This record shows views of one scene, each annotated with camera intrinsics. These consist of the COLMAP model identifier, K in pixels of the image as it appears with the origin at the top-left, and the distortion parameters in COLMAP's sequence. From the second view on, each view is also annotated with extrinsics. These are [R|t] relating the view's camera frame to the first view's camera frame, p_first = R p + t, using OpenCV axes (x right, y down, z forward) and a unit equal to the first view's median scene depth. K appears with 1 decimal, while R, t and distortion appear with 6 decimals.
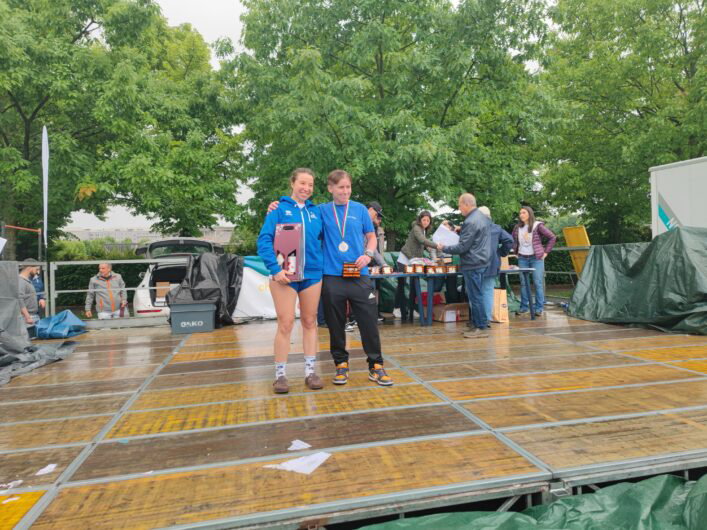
lens RADIAL K [[469.1, 0, 359.0], [0, 469.1, 261.9], [0, 0, 1]] dist [0.074891, -0.061154]
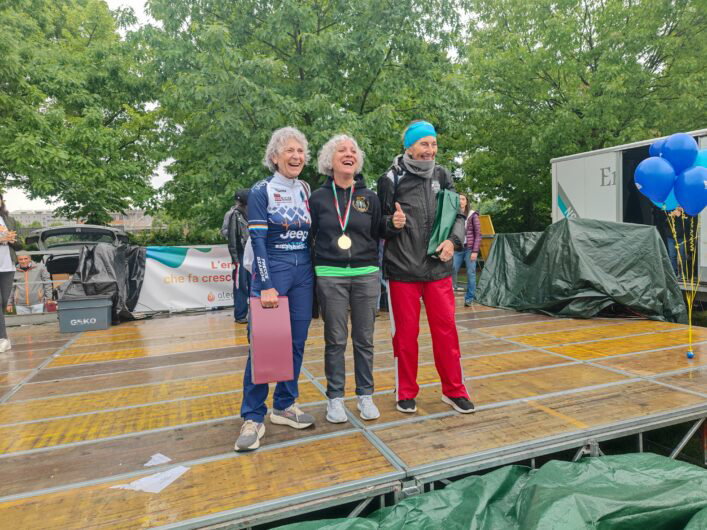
lens RADIAL K [[470.3, 0, 357.2], [0, 470.3, 265.8], [0, 0, 1]] dist [0.070051, -0.057649]
pose [[0.990730, -0.013120, 0.135208, 0.053256], [0.007337, 0.999040, 0.043179, -0.013909], [-0.135645, -0.041787, 0.989876, 0.007166]]
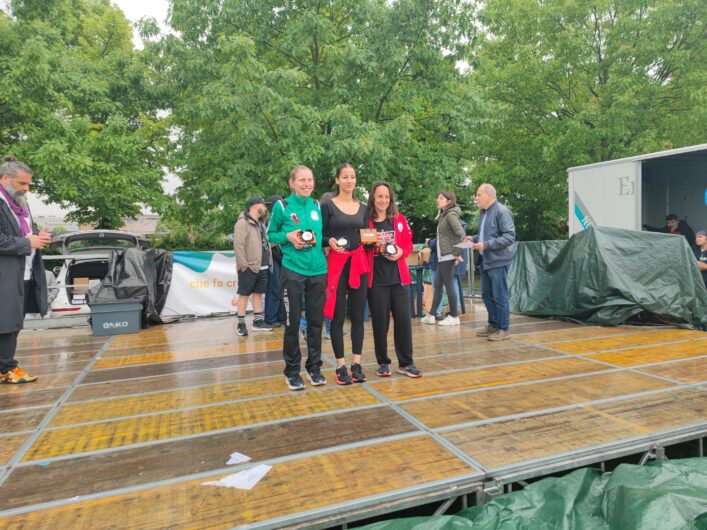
lens RADIAL K [[469.4, 0, 356.6], [0, 469.4, 260.9], [0, 0, 1]] dist [0.075964, -0.061174]
pose [[0.991082, -0.001739, 0.133241, -0.005489], [-0.000754, 0.999826, 0.018651, -0.014218], [-0.133251, -0.018585, 0.990908, 0.001149]]
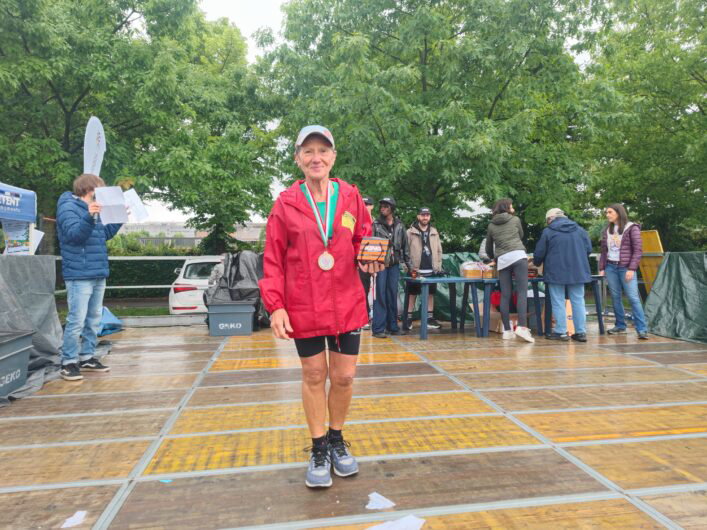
lens RADIAL K [[469.6, 0, 358.0], [0, 469.6, 264.7], [0, 0, 1]] dist [0.073510, -0.059871]
pose [[0.997953, 0.024952, -0.058889, -0.046530], [-0.024406, 0.999652, 0.009974, -0.006799], [0.059117, -0.008516, 0.998215, 0.075607]]
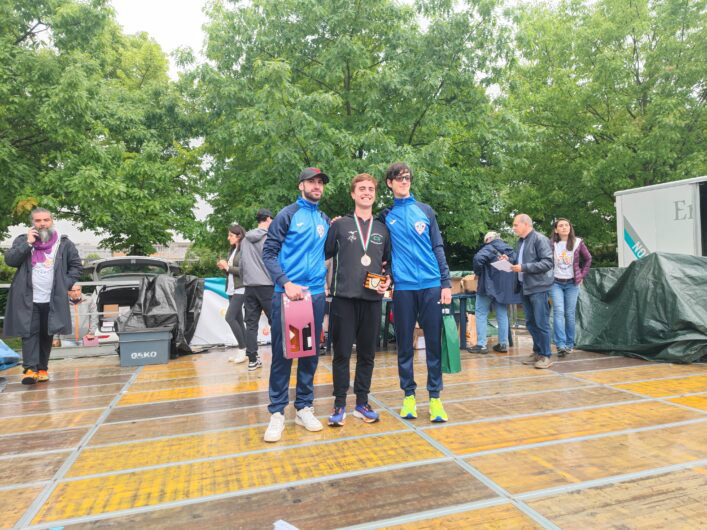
lens RADIAL K [[470.4, 0, 359.8], [0, 470.4, 262.9], [0, 0, 1]] dist [0.073433, -0.059608]
pose [[0.996212, 0.007660, 0.086617, -0.026623], [-0.004709, 0.999403, -0.034217, -0.014042], [-0.086827, 0.033680, 0.995654, 0.061378]]
